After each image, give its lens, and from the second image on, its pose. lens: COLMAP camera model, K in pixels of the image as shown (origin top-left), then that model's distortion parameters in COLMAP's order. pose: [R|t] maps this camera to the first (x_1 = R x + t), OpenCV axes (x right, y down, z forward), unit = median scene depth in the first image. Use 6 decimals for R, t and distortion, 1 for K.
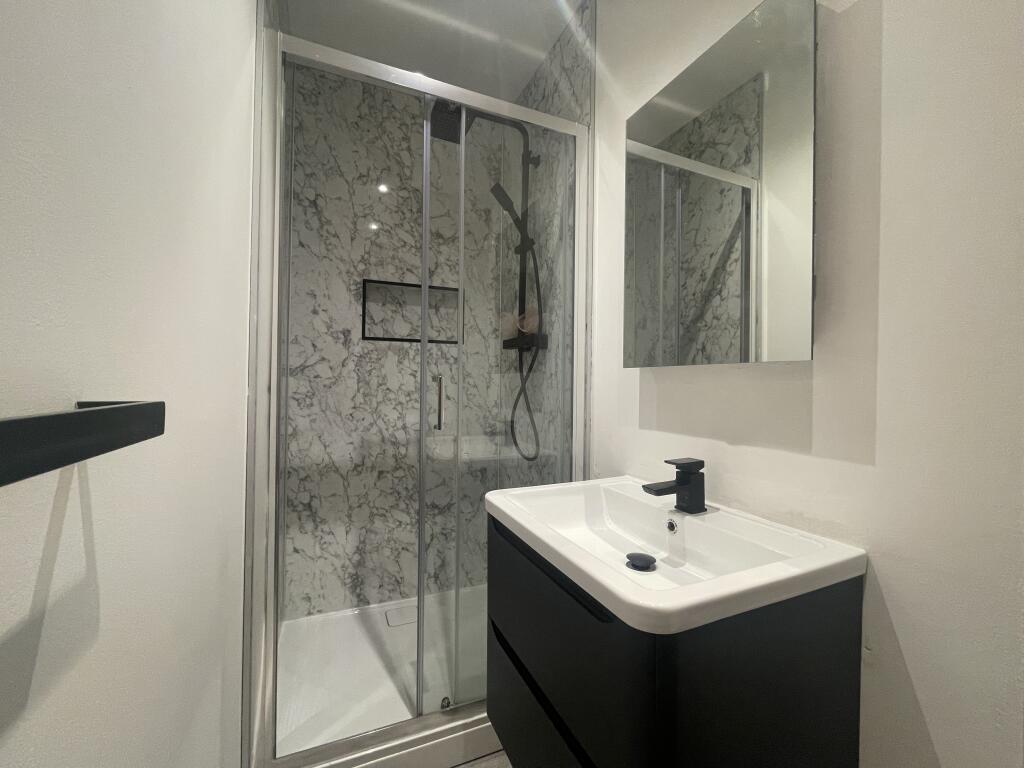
lens RADIAL K [[415.9, 0, 509.6], [0, 415.9, 379.6], [0, 0, 1]] dist [-0.004326, -0.000537]
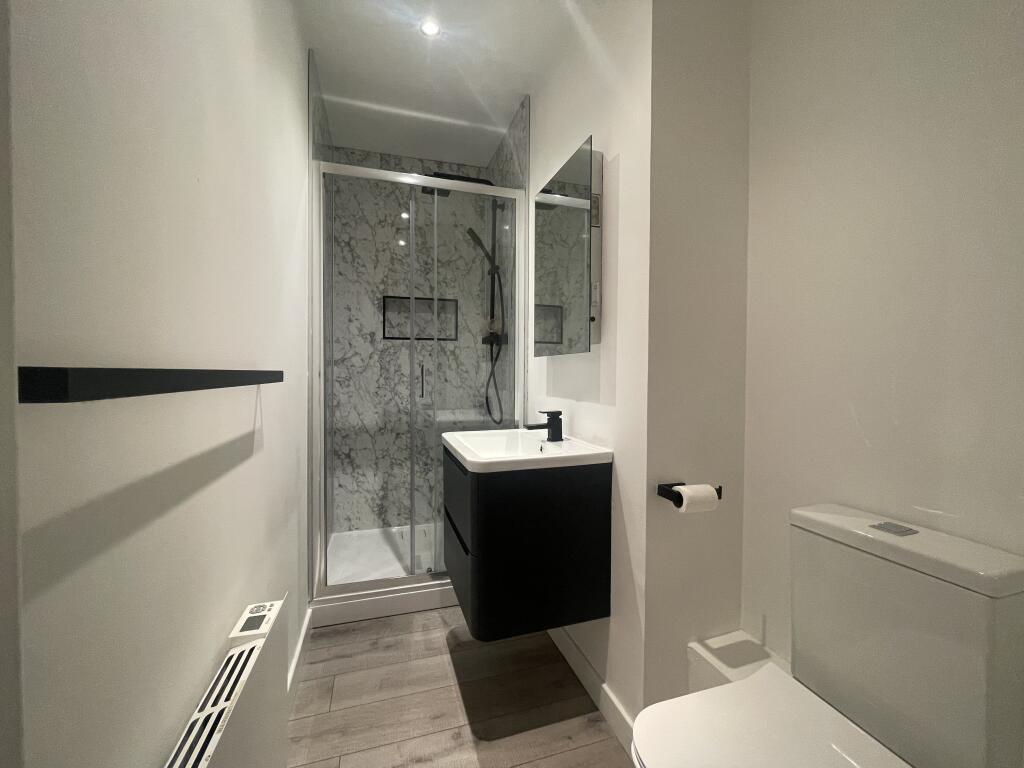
lens RADIAL K [[415.9, 0, 512.3], [0, 415.9, 377.9], [0, 0, 1]] dist [-0.004326, -0.000537]
pose [[0.995052, -0.008004, -0.099030, 0.226279], [0.009961, 0.999764, 0.019281, 0.012636], [0.098853, -0.020172, 0.994898, -0.371265]]
